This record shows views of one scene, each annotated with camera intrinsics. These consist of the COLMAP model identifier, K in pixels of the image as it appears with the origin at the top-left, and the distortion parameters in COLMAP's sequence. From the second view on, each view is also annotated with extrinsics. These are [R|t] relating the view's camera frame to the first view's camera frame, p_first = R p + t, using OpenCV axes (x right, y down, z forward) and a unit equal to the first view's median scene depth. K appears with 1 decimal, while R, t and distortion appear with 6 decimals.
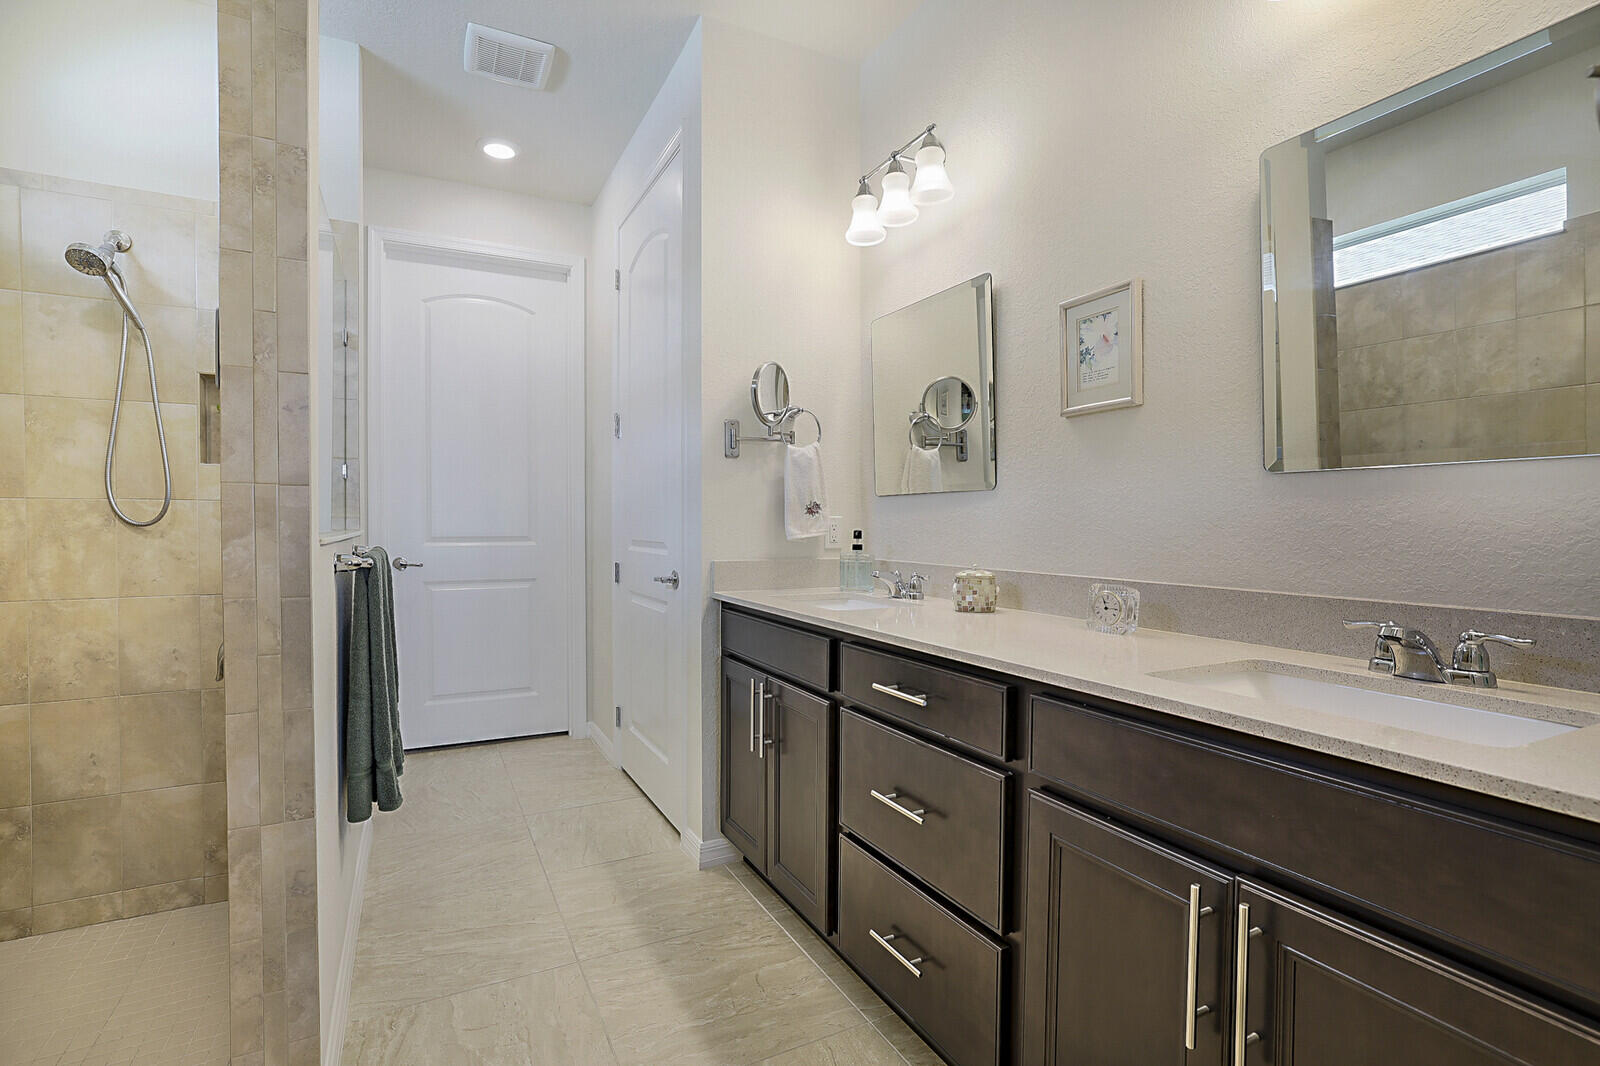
lens RADIAL K [[754.0, 0, 752.5], [0, 754.0, 508.1], [0, 0, 1]] dist [-0.003263, 0.006987]
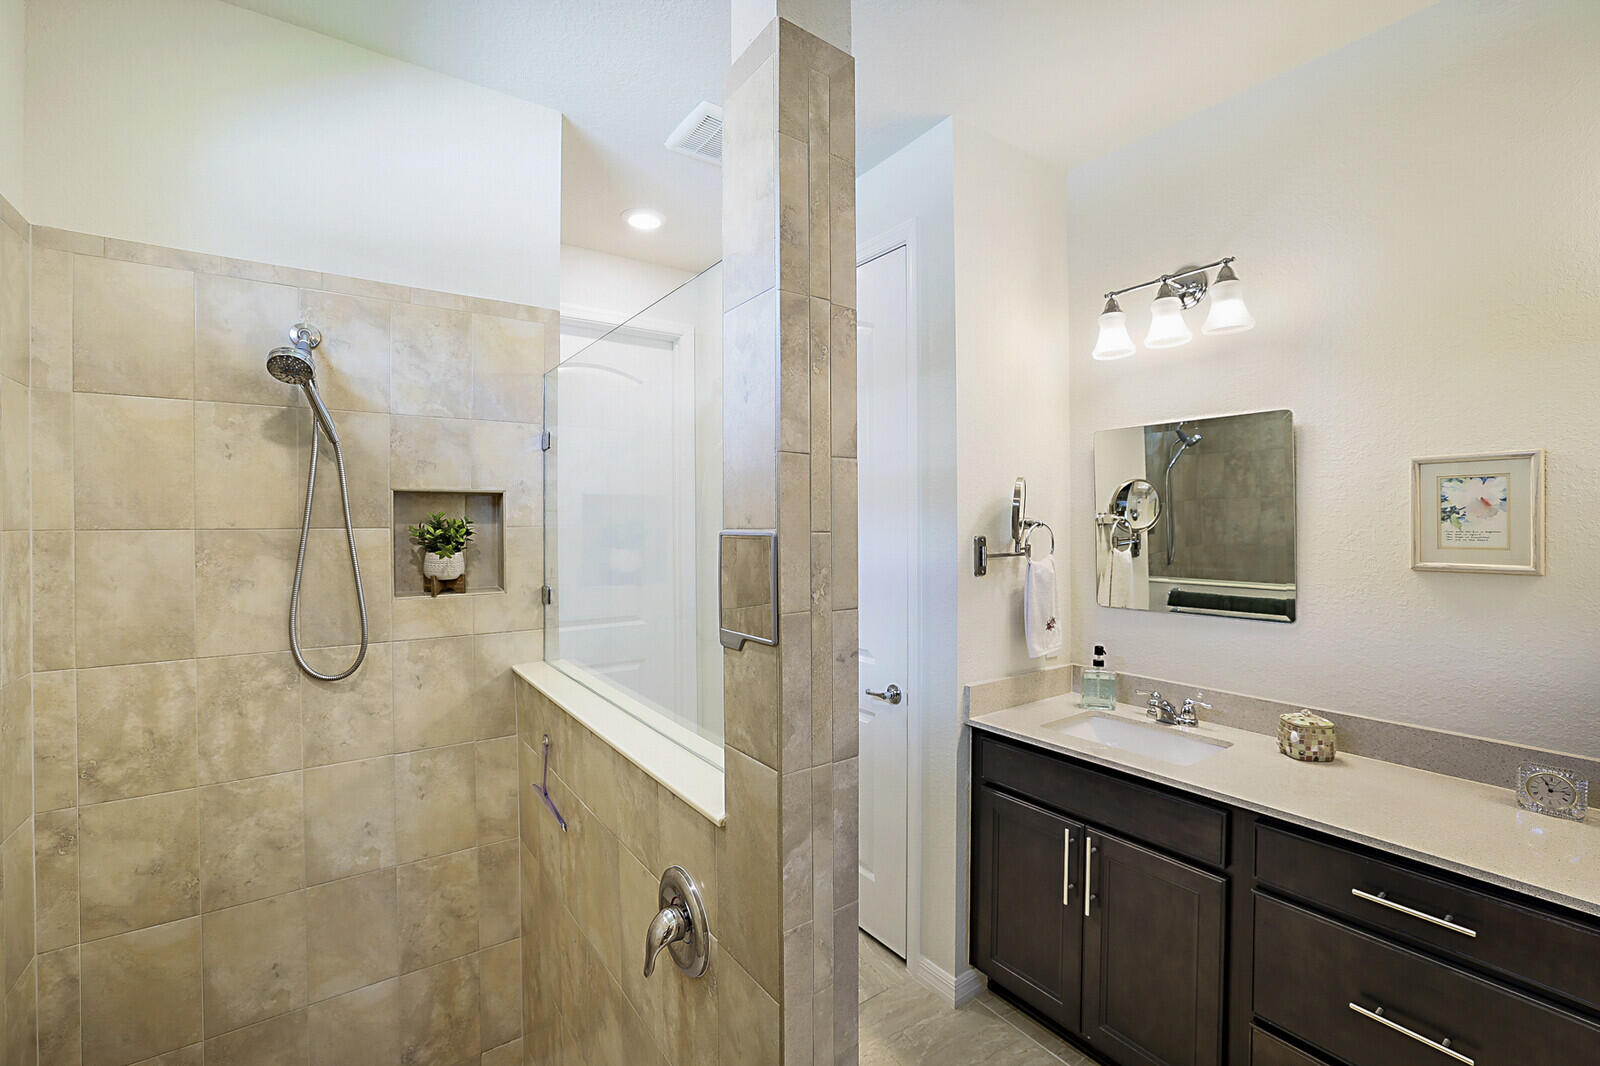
lens RADIAL K [[703.4, 0, 809.2], [0, 703.4, 517.8], [0, 0, 1]] dist [-0.024806, 0.008527]
pose [[0.987499, -0.003400, 0.157589, -0.420021], [0.004710, 0.999957, -0.007939, -0.147463], [-0.157556, 0.008582, 0.987473, 0.167376]]
